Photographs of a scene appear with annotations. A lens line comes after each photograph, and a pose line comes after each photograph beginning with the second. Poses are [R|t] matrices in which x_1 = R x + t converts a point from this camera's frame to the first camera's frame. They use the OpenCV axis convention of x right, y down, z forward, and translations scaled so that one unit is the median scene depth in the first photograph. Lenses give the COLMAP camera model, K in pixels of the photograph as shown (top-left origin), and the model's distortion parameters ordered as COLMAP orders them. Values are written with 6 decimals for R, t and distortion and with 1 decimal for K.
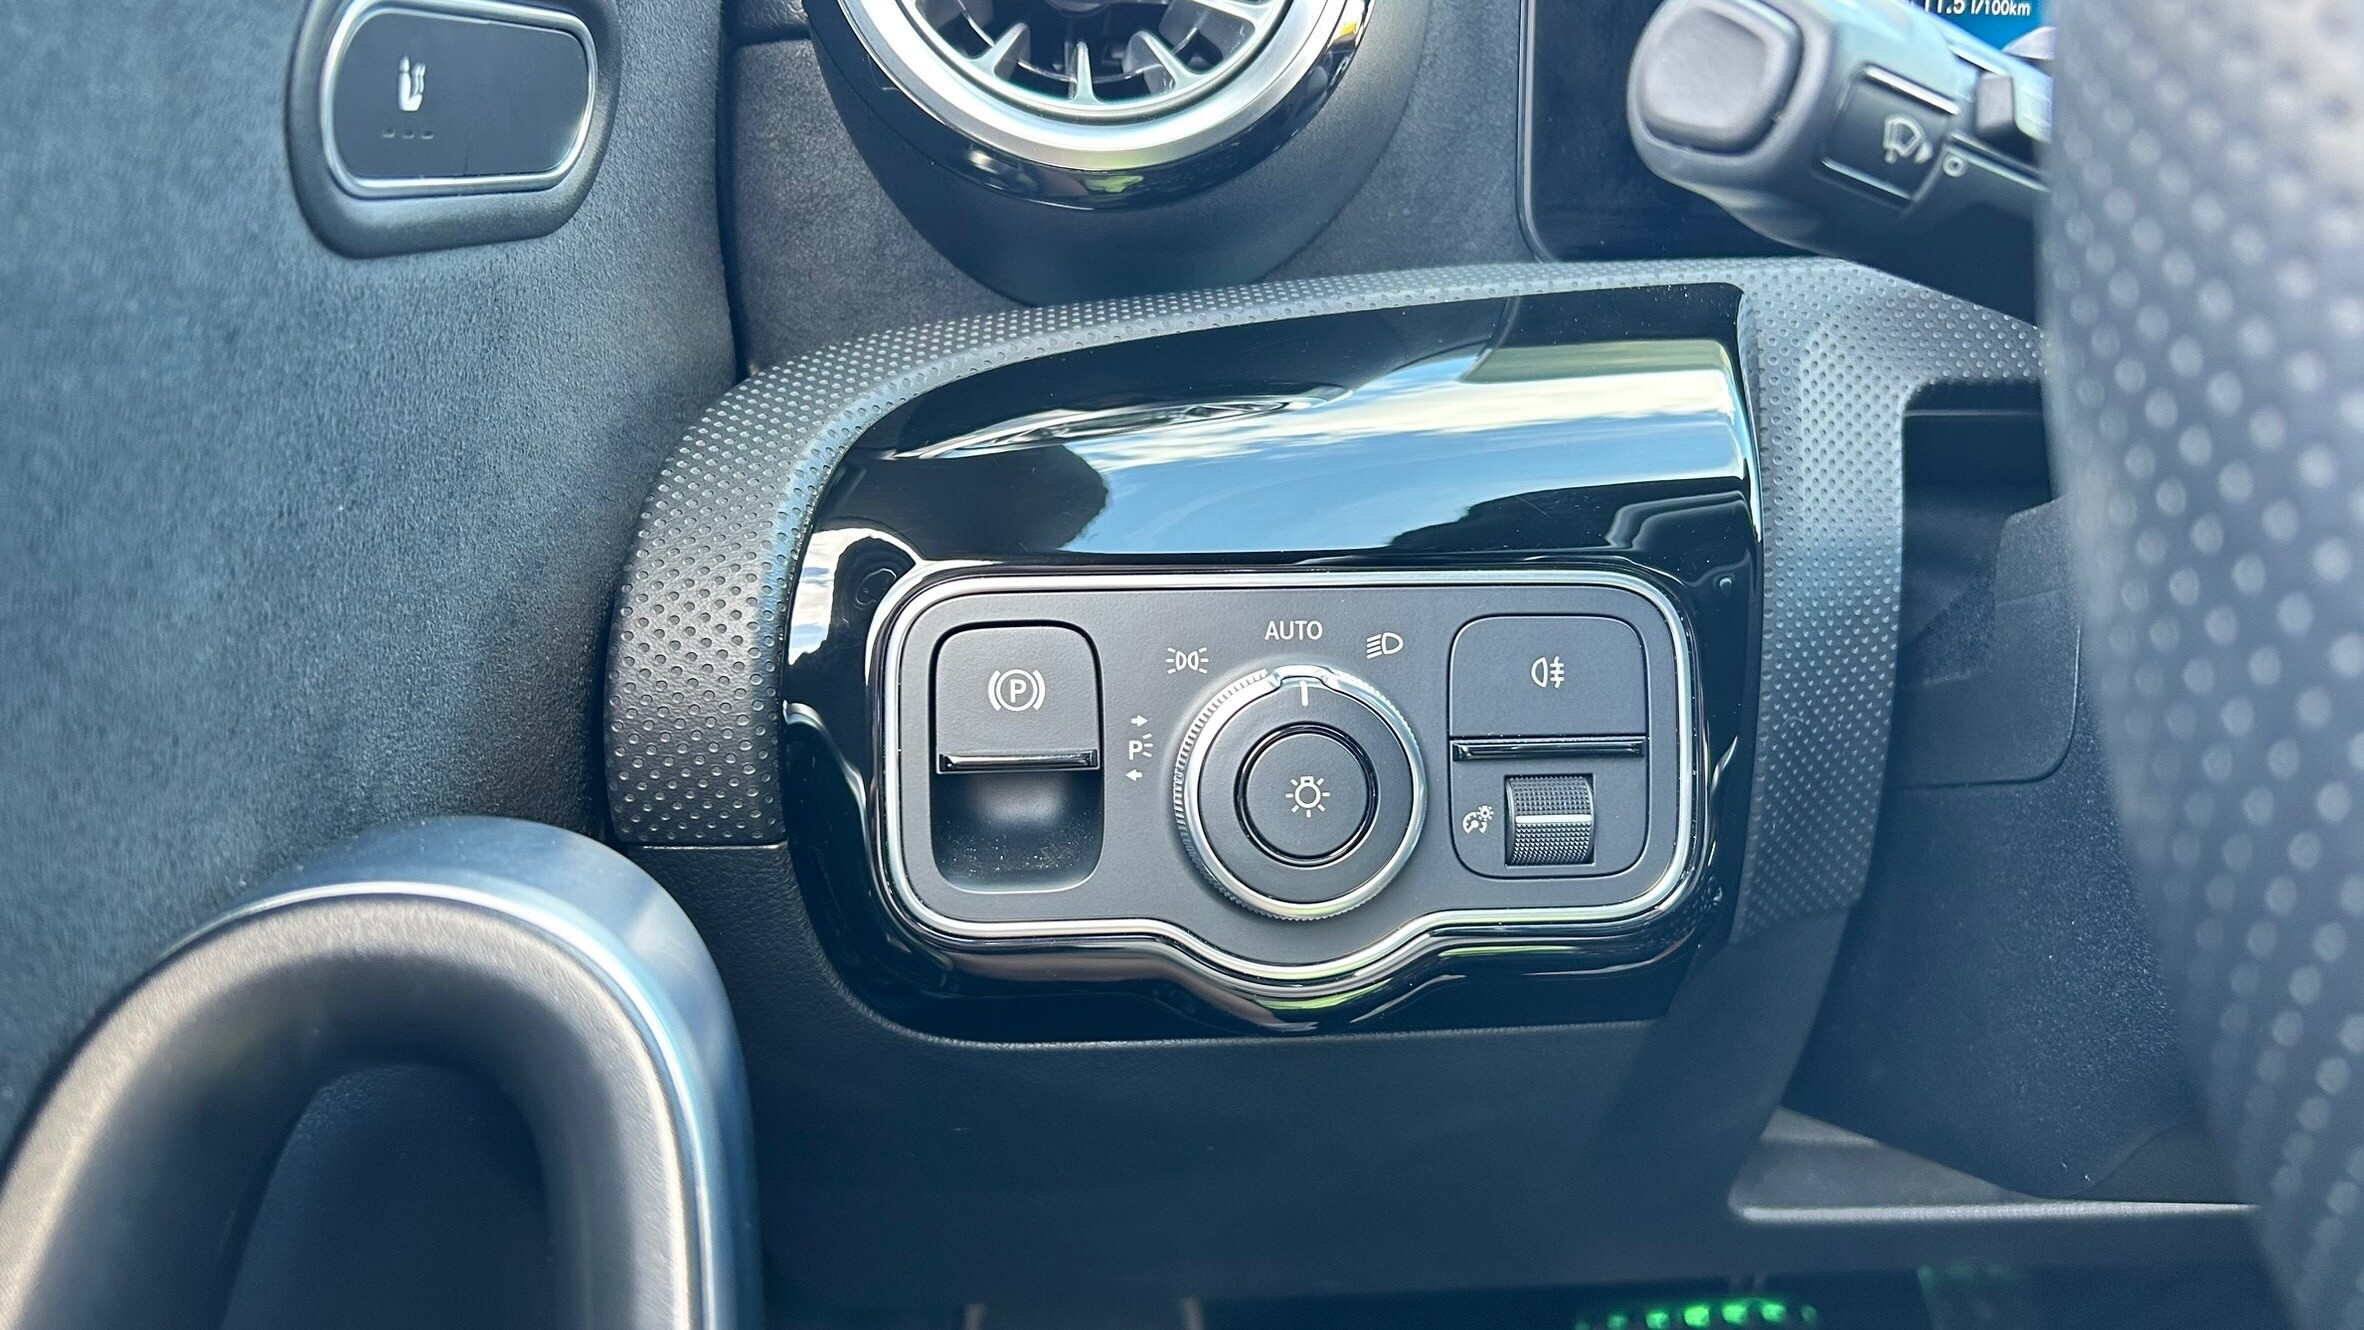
lens RADIAL K [[1792.0, 0, 1186.9], [0, 1792.0, 666.5], [0, 0, 1]] dist [0.014265, -0.017138]
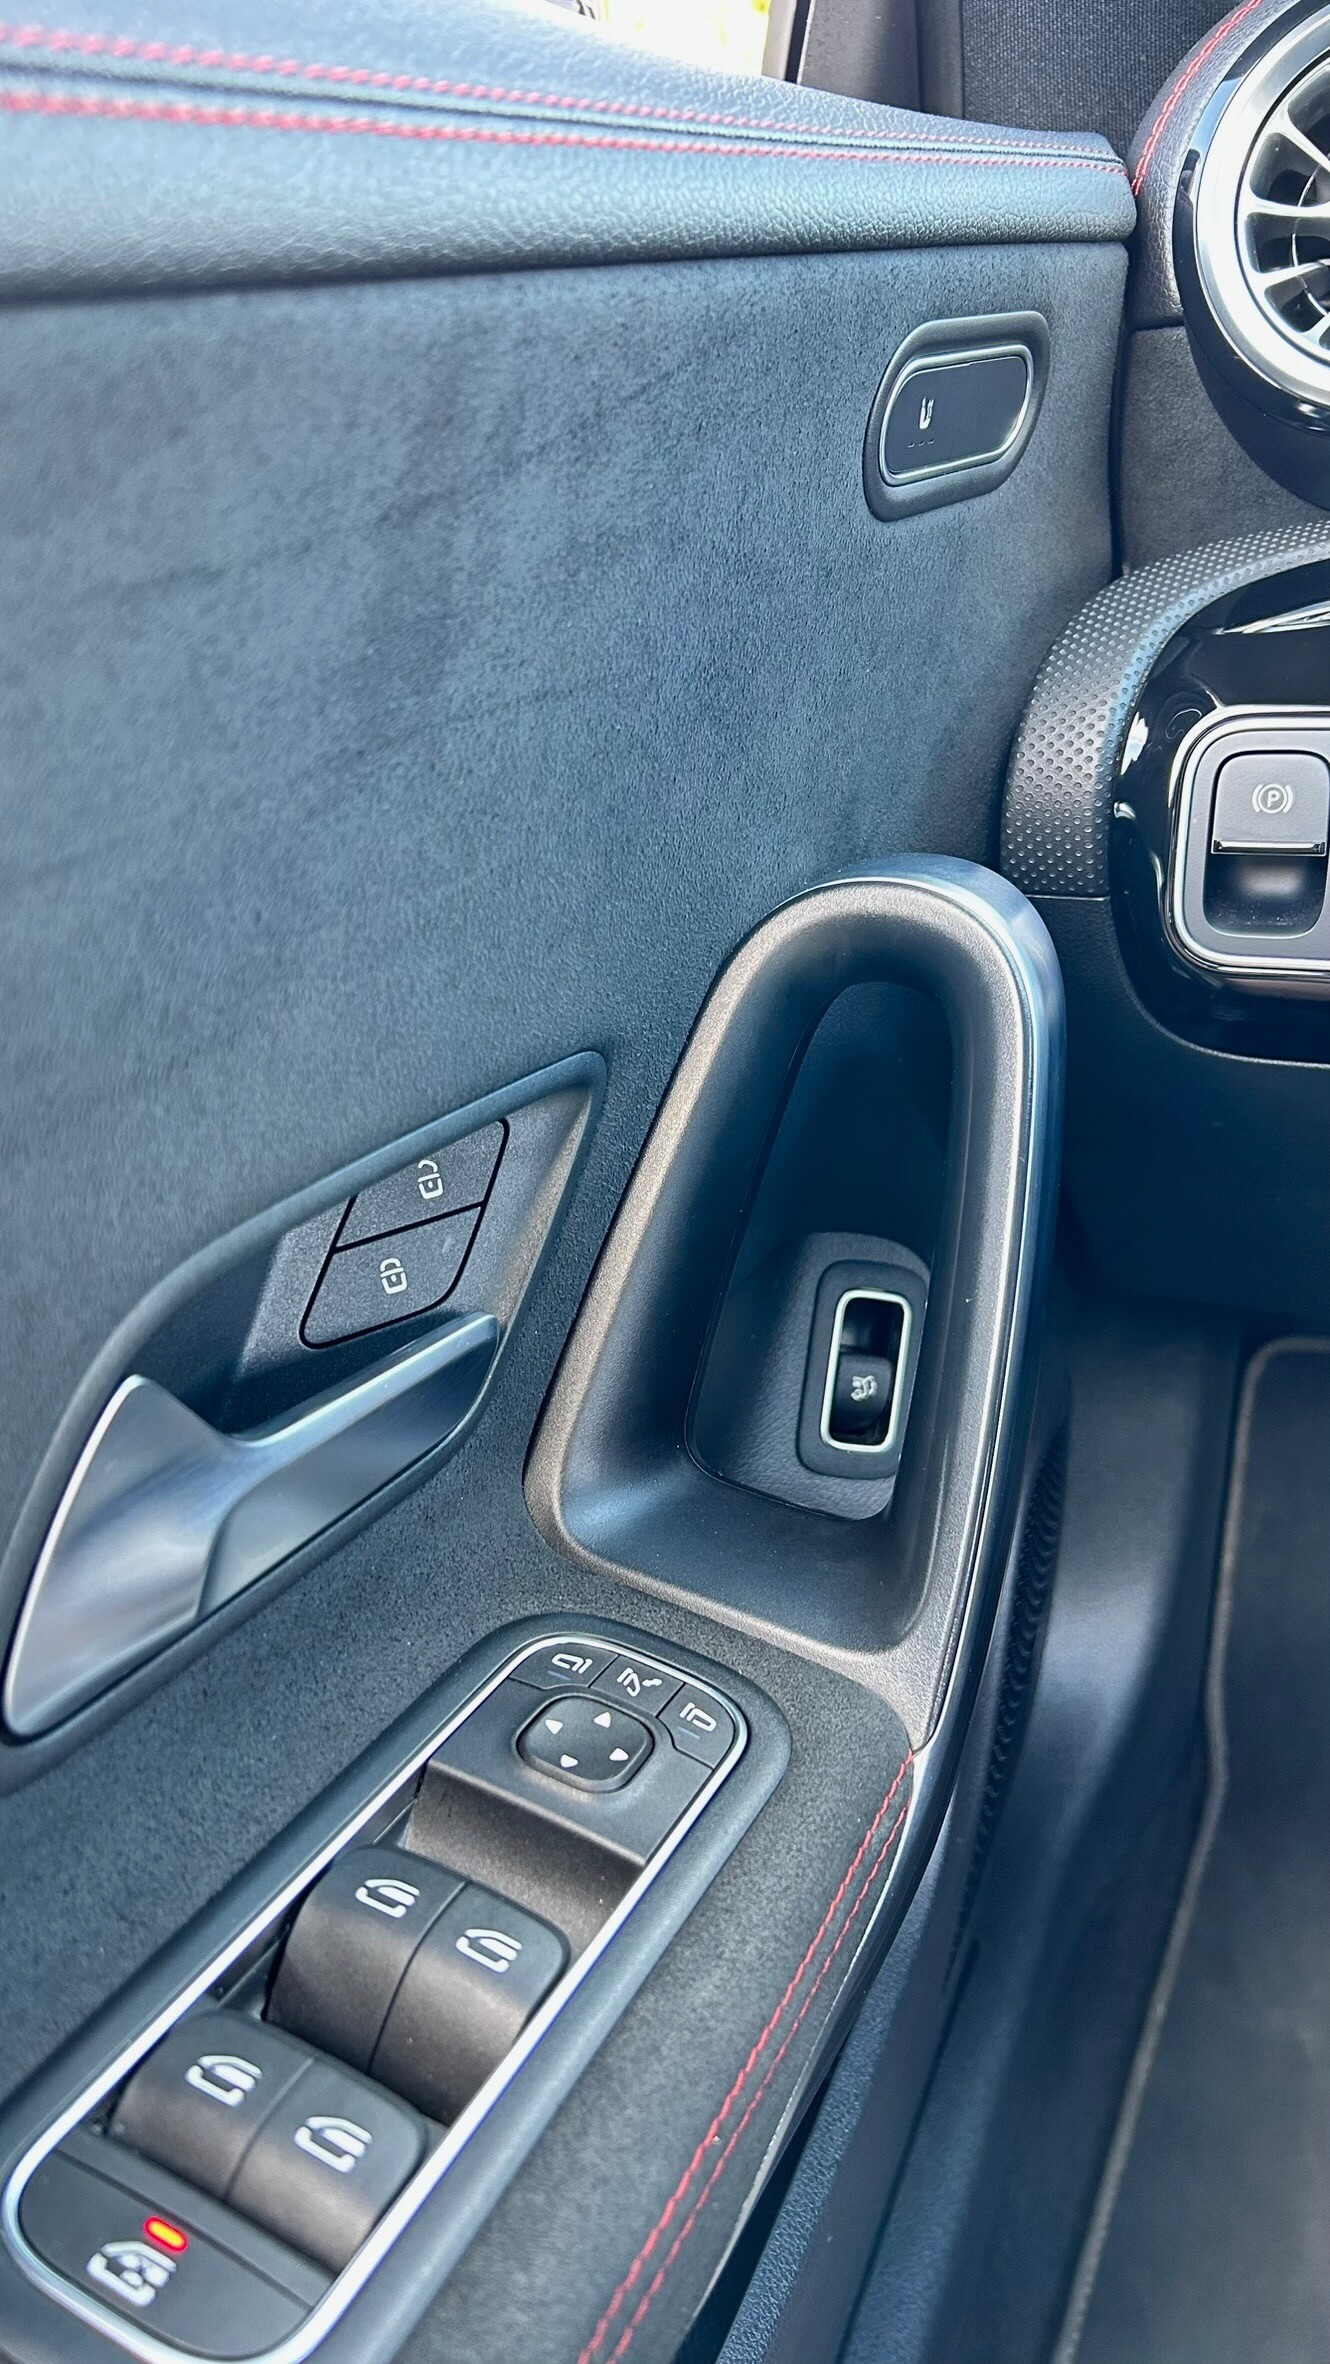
lens RADIAL K [[1792.0, 0, 669.7], [0, 1792.0, 1189.5], [0, 0, 1]] dist [0.014265, -0.017138]
pose [[0.880513, 0.133539, -0.454824, 0.185720], [-0.046302, 0.979140, 0.197842, 0.058920], [0.471756, -0.153143, 0.868328, -0.577375]]
